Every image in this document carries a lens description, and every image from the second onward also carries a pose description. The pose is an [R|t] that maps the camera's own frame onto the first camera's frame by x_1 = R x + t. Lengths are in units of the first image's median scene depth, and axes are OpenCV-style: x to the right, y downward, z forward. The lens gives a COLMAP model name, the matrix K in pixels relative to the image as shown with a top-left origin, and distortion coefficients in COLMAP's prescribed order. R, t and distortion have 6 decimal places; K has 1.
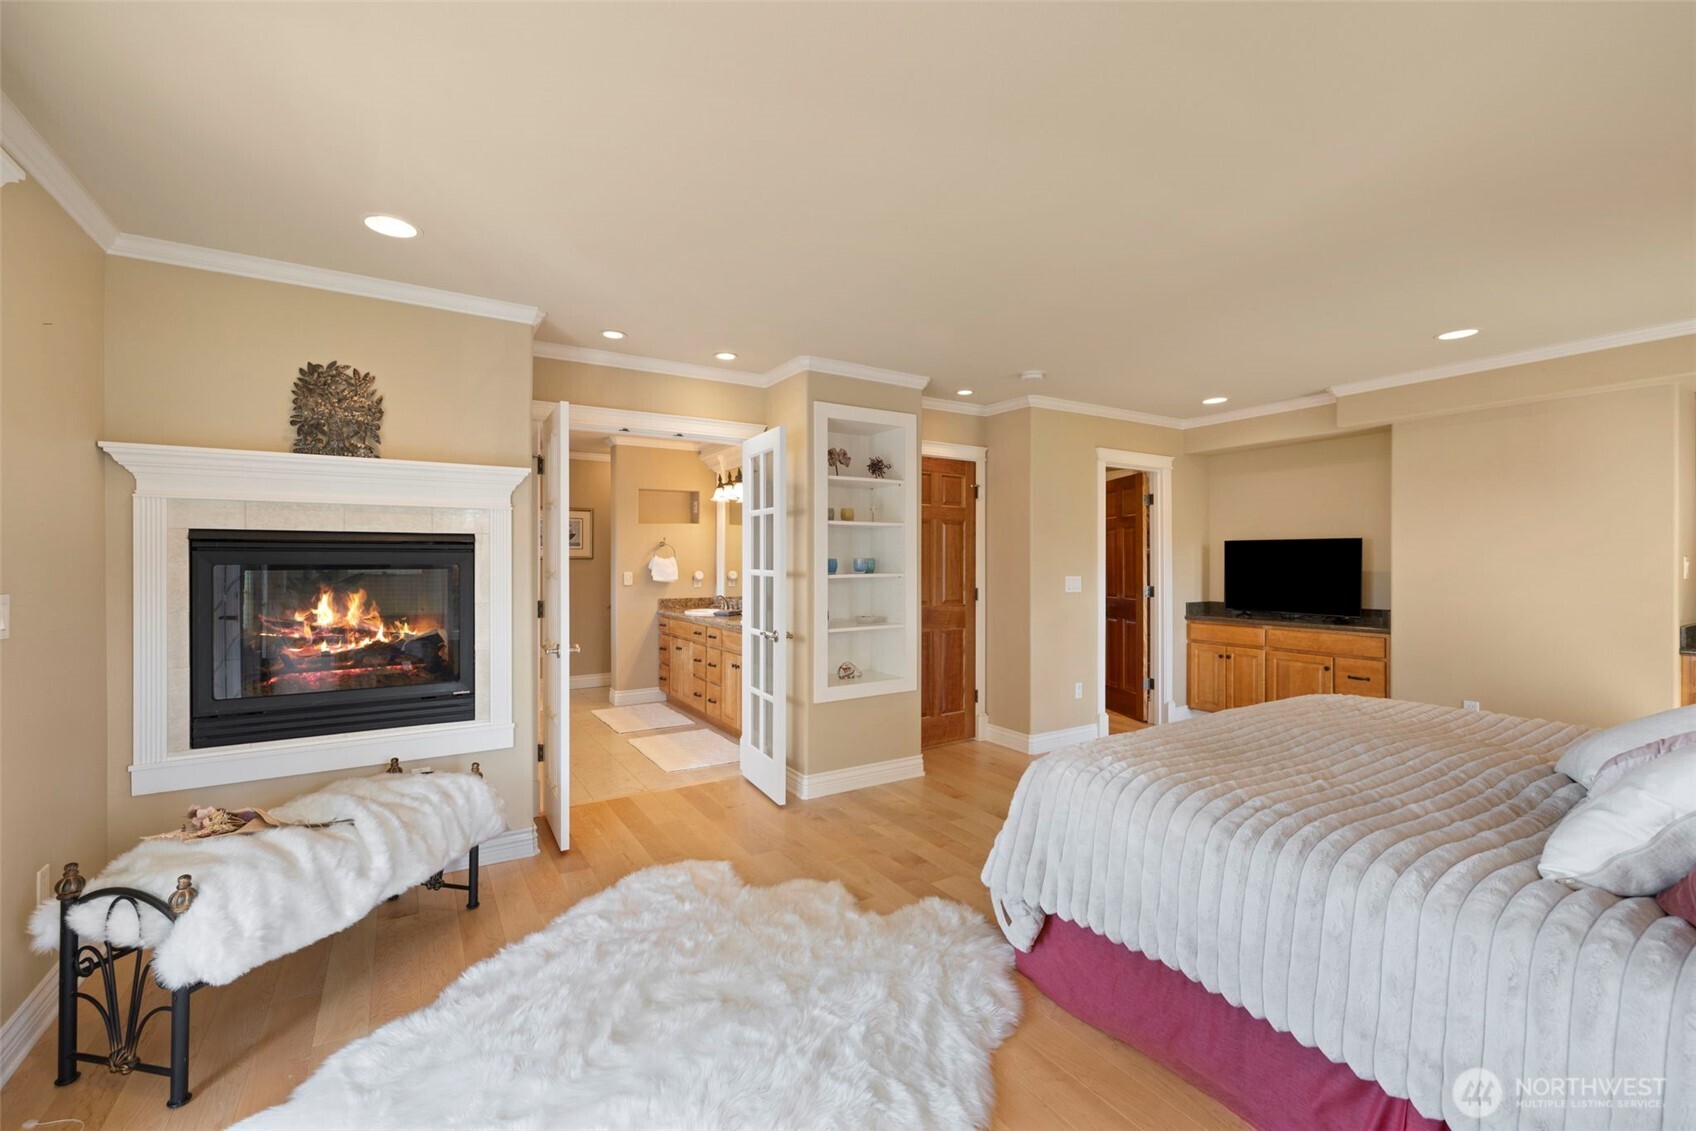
lens RADIAL K [[714.4, 0, 843.9], [0, 714.4, 569.9], [0, 0, 1]] dist [0.000587, -0.000008]
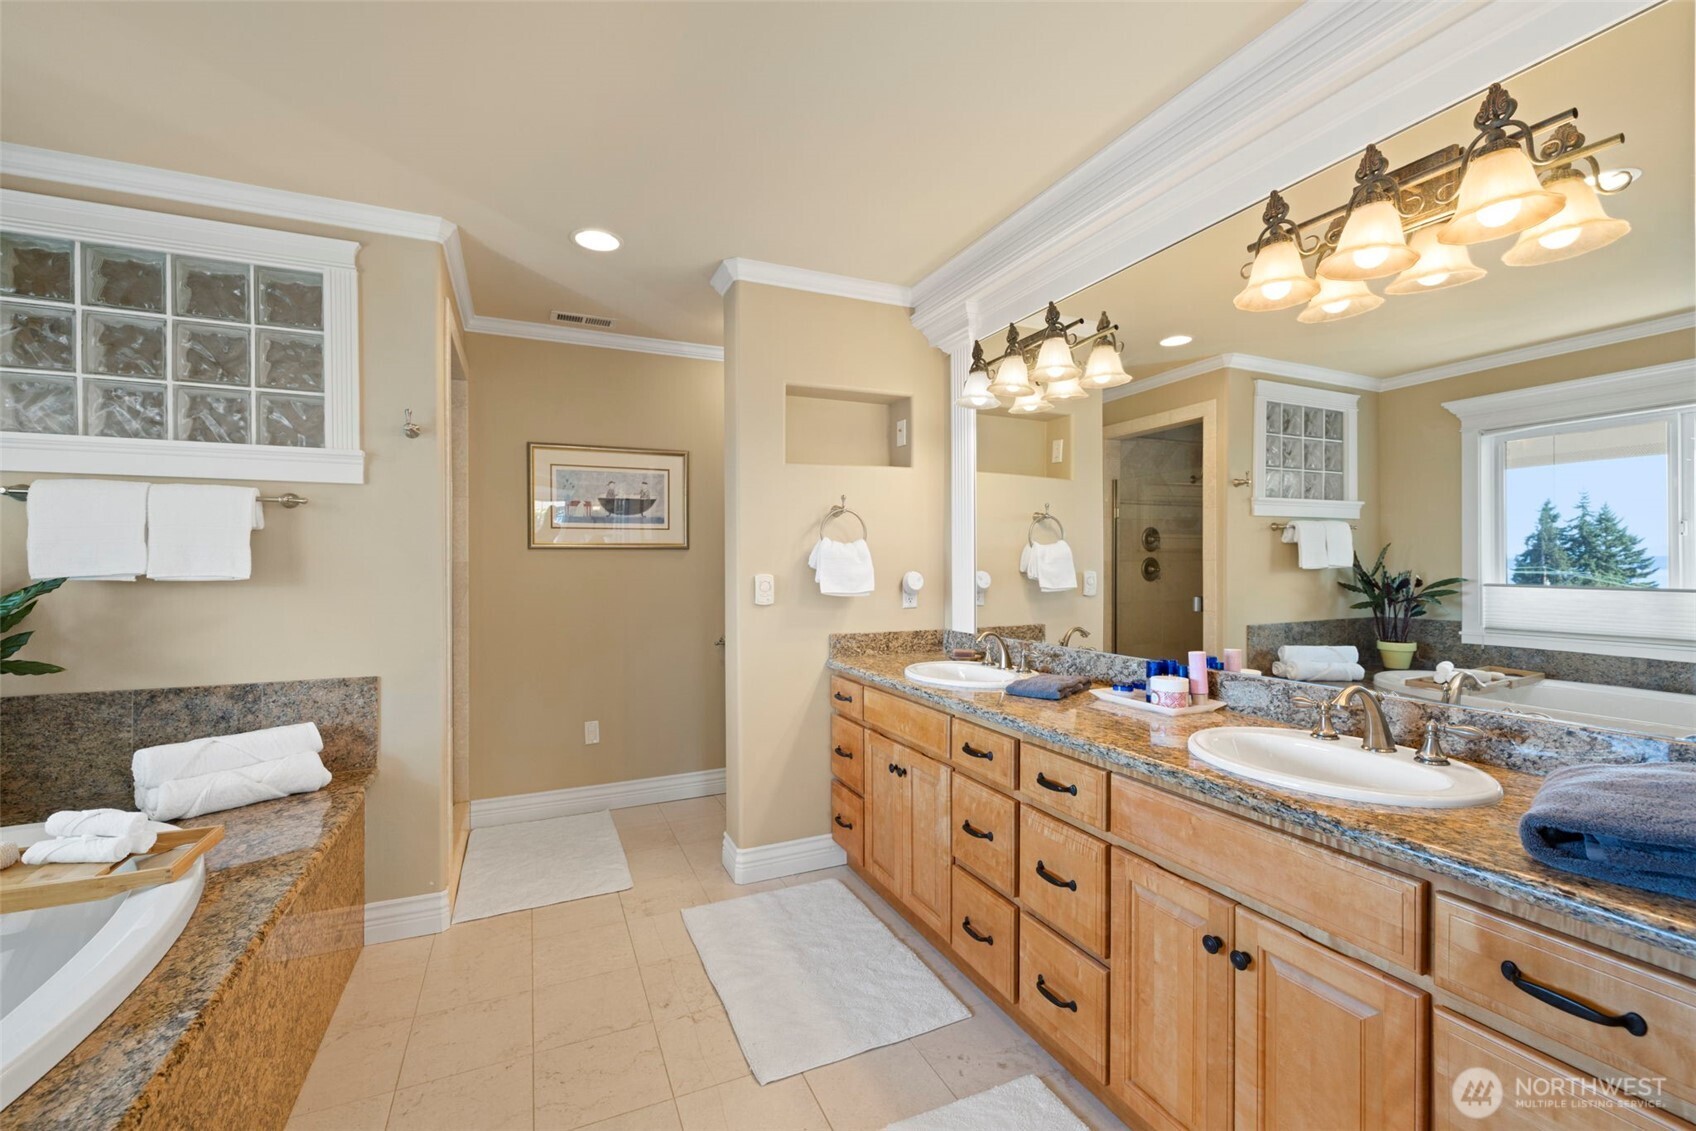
lens RADIAL K [[714.4, 0, 843.9], [0, 714.4, 569.9], [0, 0, 1]] dist [0.000587, -0.000008]
pose [[0.991635, -0.000999, -0.129072, -0.193859], [0.001003, 0.999999, -0.000036, 0.000577], [0.129072, -0.000094, 0.991635, 0.564431]]
